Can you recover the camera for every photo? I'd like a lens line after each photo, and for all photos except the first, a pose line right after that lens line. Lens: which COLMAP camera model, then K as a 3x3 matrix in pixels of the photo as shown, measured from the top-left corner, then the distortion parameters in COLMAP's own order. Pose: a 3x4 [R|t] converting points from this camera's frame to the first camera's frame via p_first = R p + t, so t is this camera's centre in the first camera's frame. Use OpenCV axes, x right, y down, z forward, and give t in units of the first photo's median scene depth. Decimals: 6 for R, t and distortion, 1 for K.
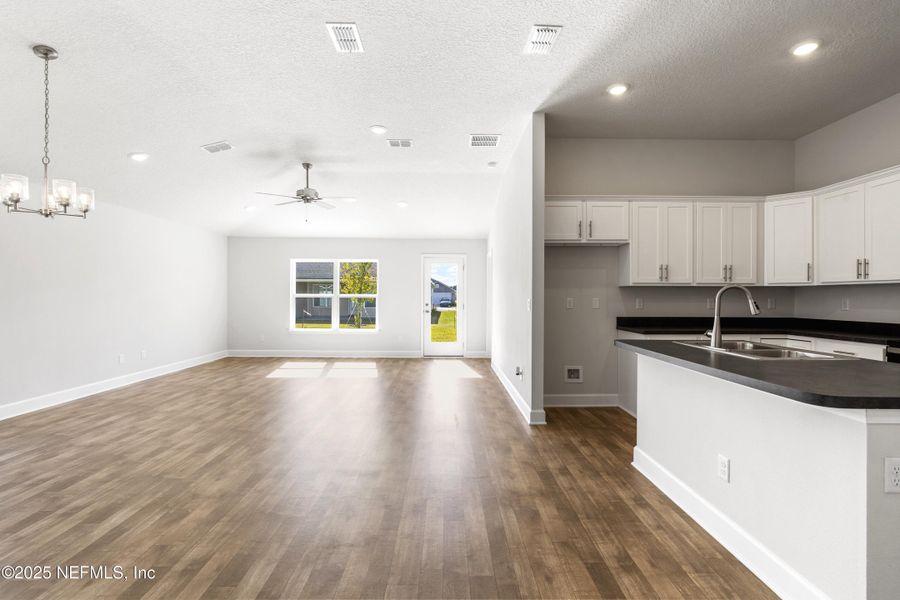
lens RADIAL K [[404.3, 0, 452.6], [0, 404.3, 296.5], [0, 0, 1]] dist [-0.005754, 0.001957]
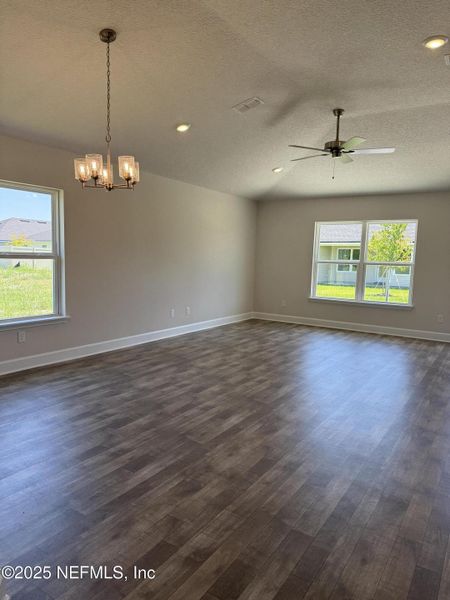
lens RADIAL K [[420.9, 0, 224.7], [0, 420.9, 301.8], [0, 0, 1]] dist [0.053836, -0.057332]
pose [[0.829768, 0.080326, -0.552298, -0.041712], [-0.025497, 0.994011, 0.106262, -0.016344], [0.557526, -0.074091, 0.826846, 0.126576]]
